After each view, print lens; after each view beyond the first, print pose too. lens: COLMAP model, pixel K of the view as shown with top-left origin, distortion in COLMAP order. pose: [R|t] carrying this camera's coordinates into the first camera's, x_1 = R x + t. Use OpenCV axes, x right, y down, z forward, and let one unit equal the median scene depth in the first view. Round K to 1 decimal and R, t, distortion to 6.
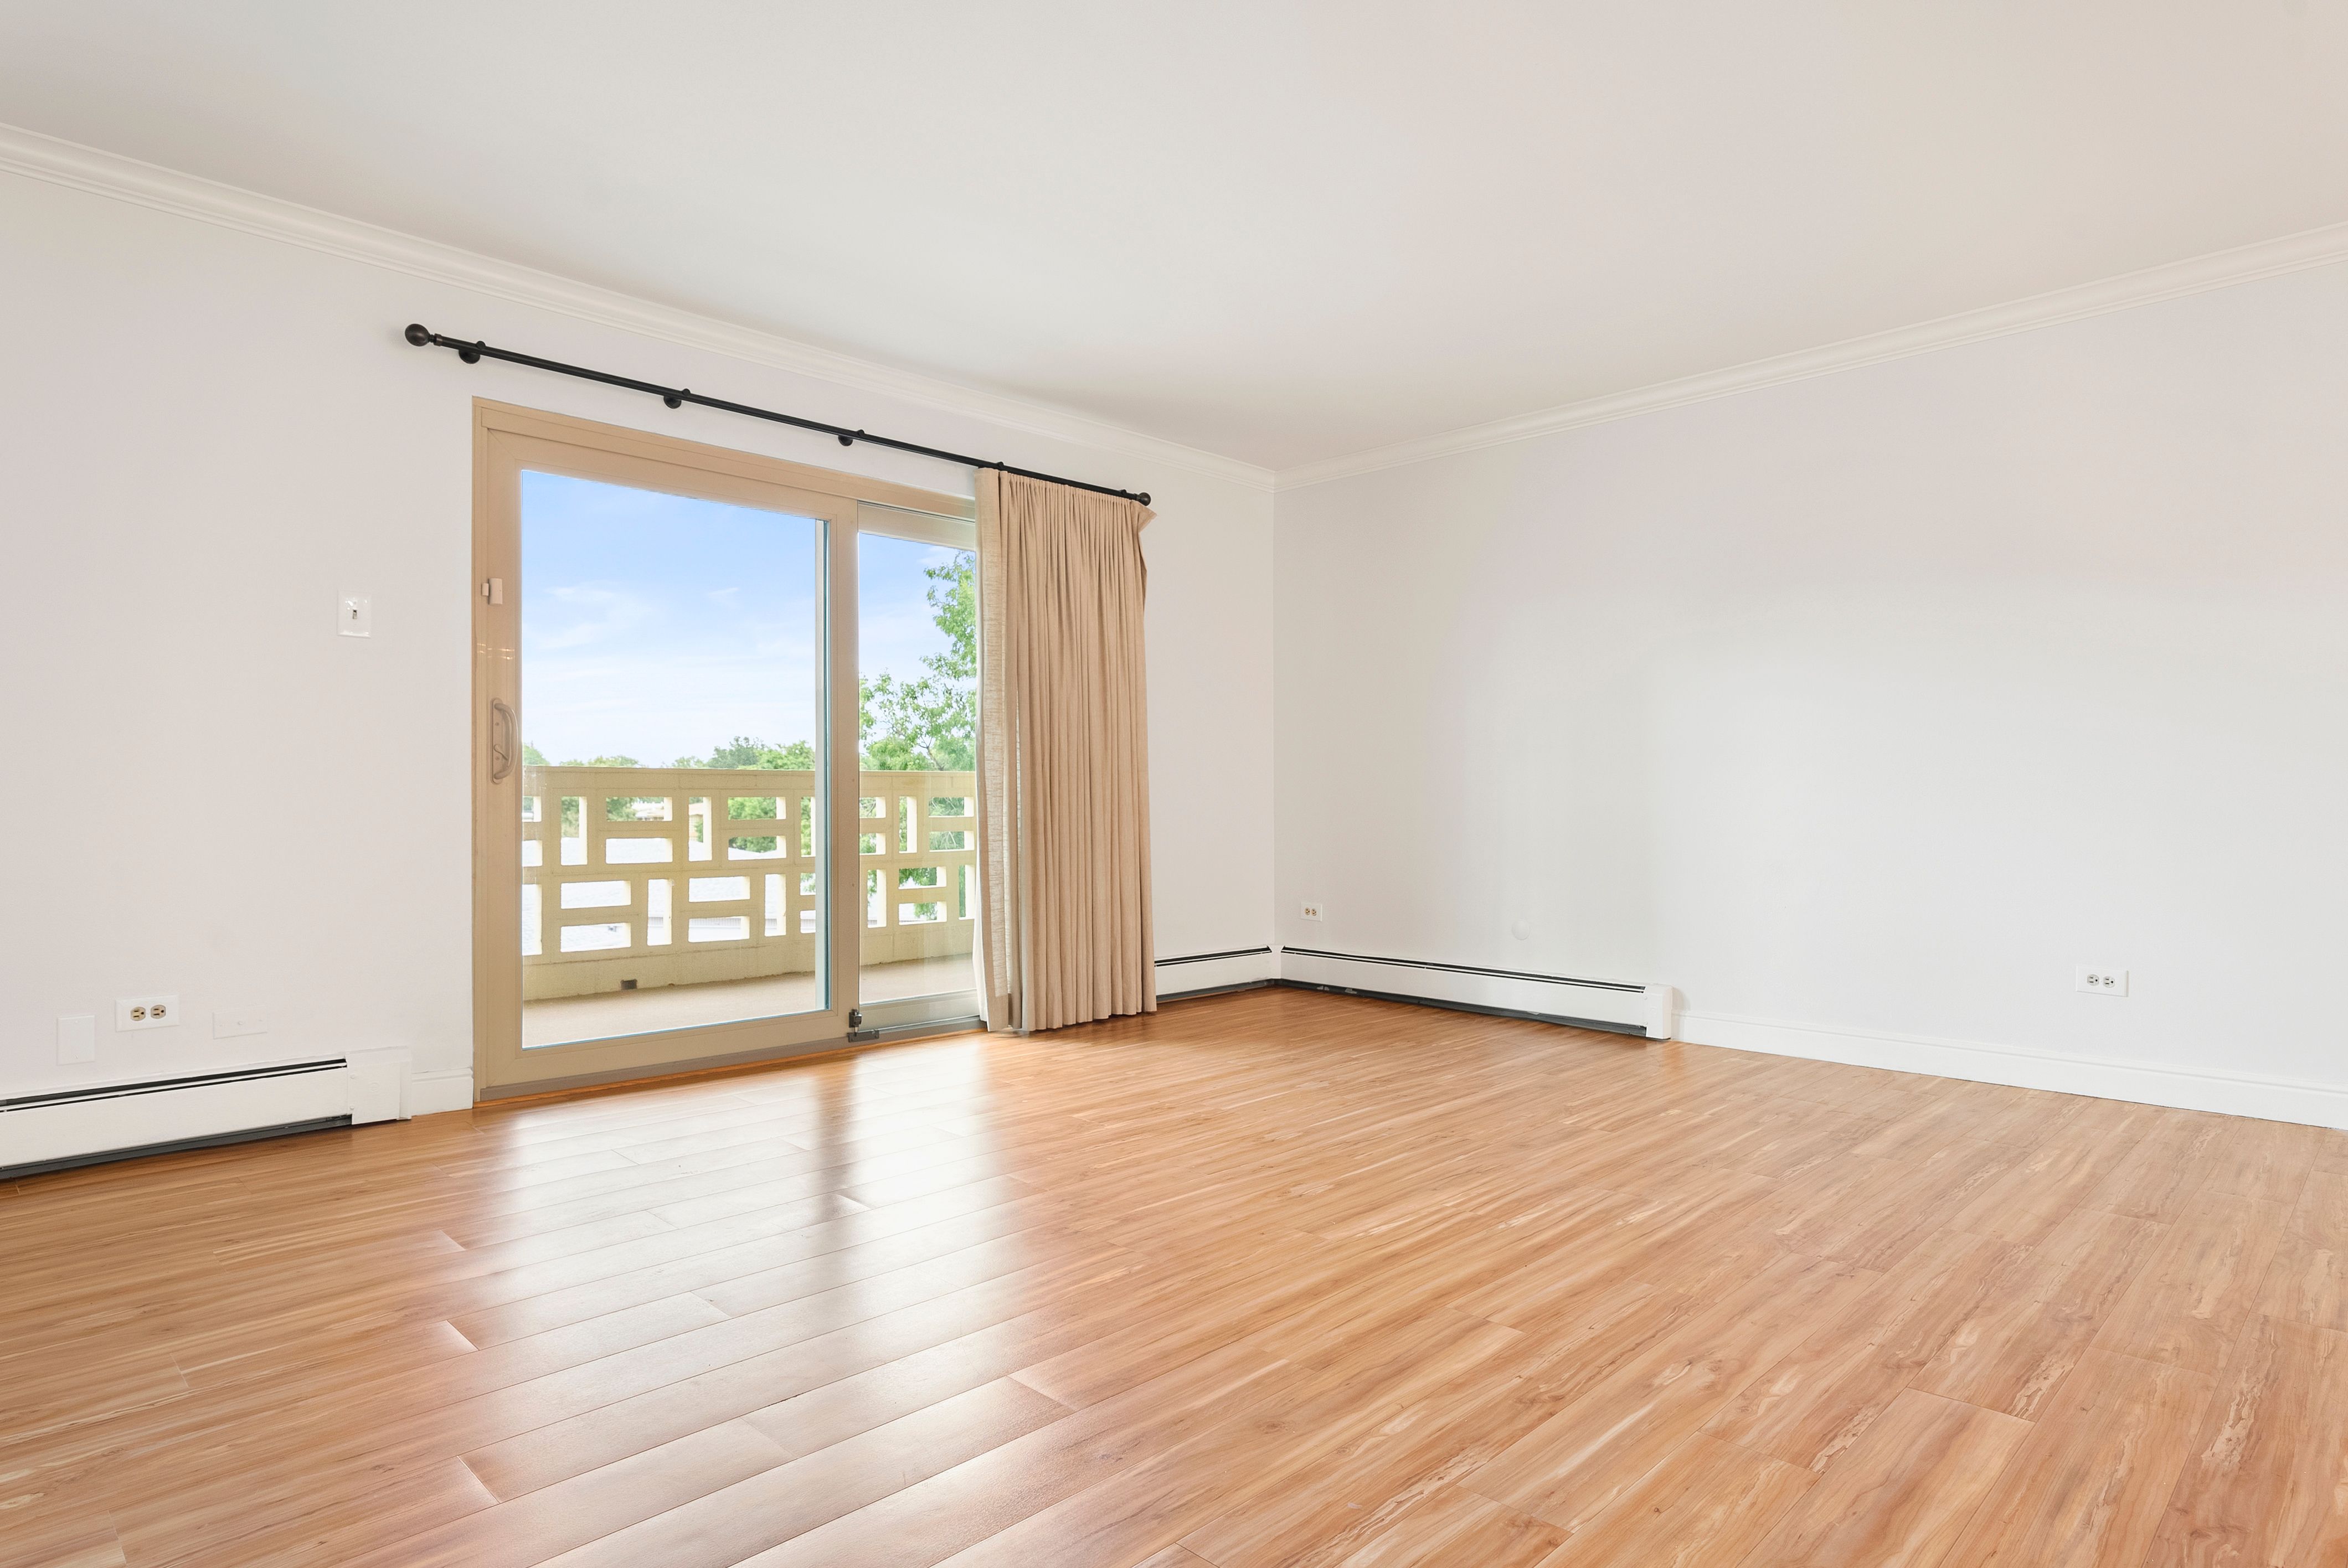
lens RADIAL K [[1292.5, 0, 1174.0], [0, 1292.5, 784.0], [0, 0, 1]] dist [0.002523, 0.001064]
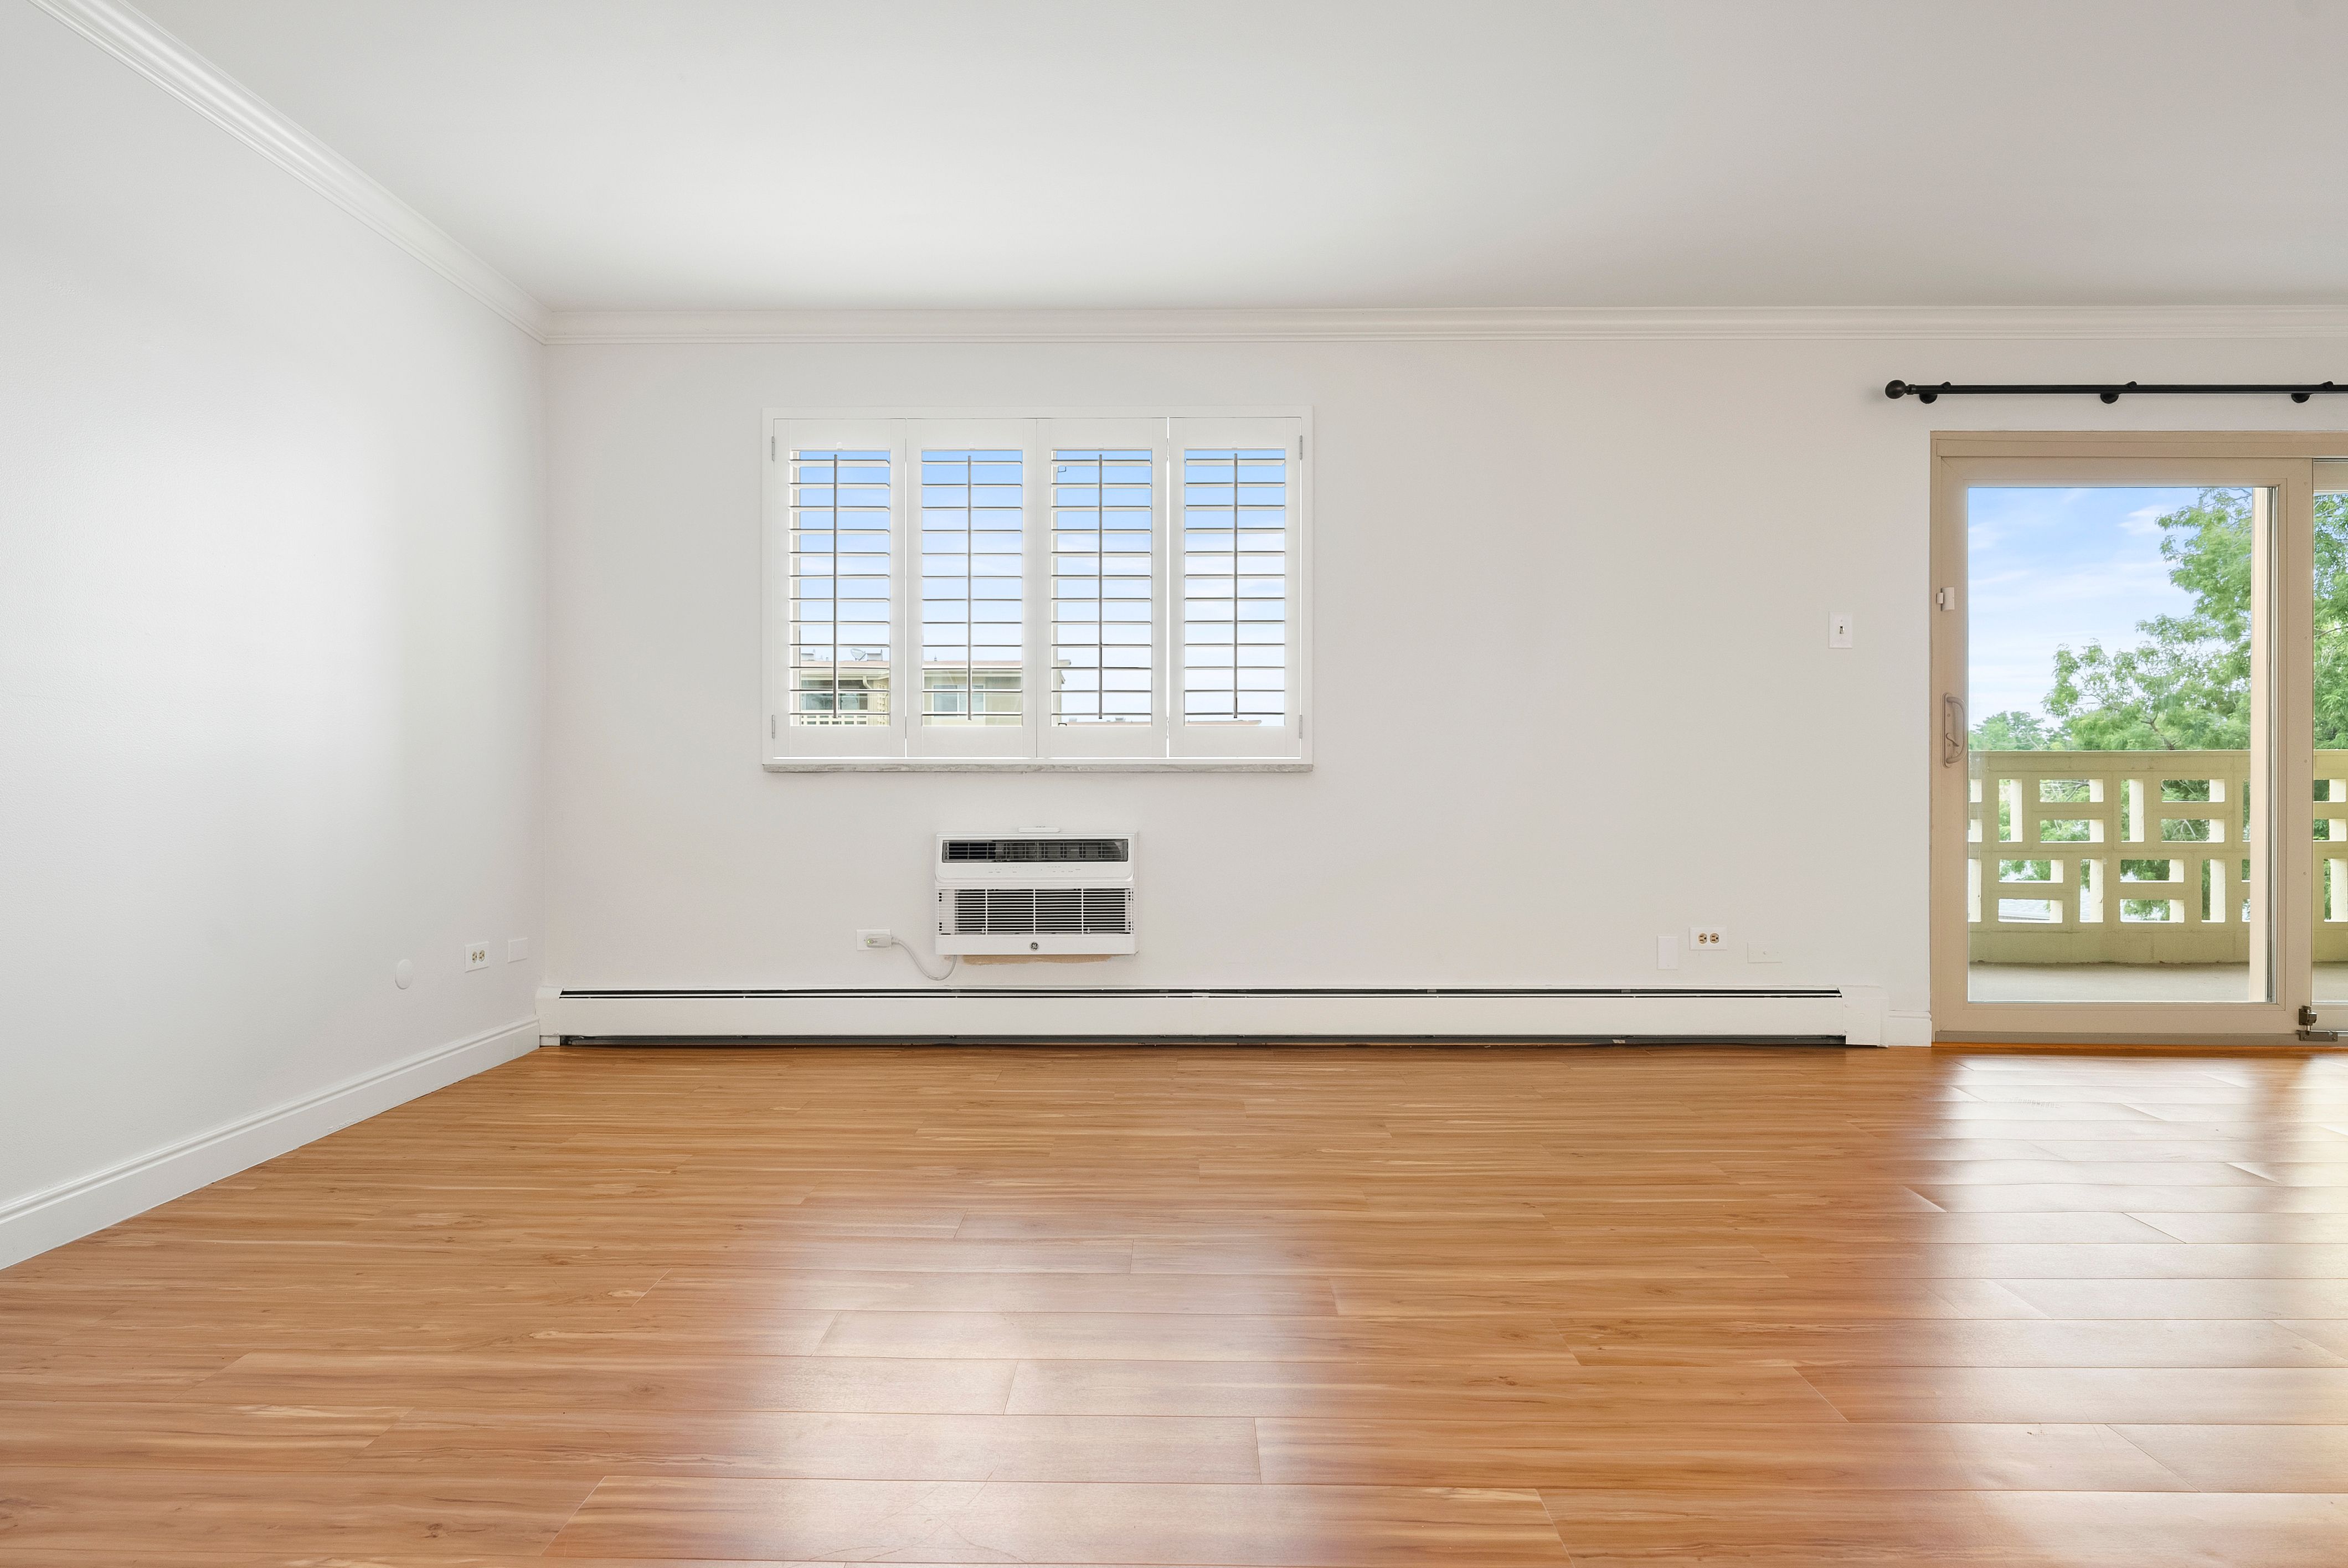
lens RADIAL K [[1252.1, 0, 1167.9], [0, 1252.1, 793.6], [0, 0, 1]] dist [0.002302, 0.002155]
pose [[0.702660, 0.008190, -0.711478, -0.175492], [0.006883, 0.999809, 0.018307, -0.001783], [0.711492, -0.017761, 0.702470, -0.216296]]
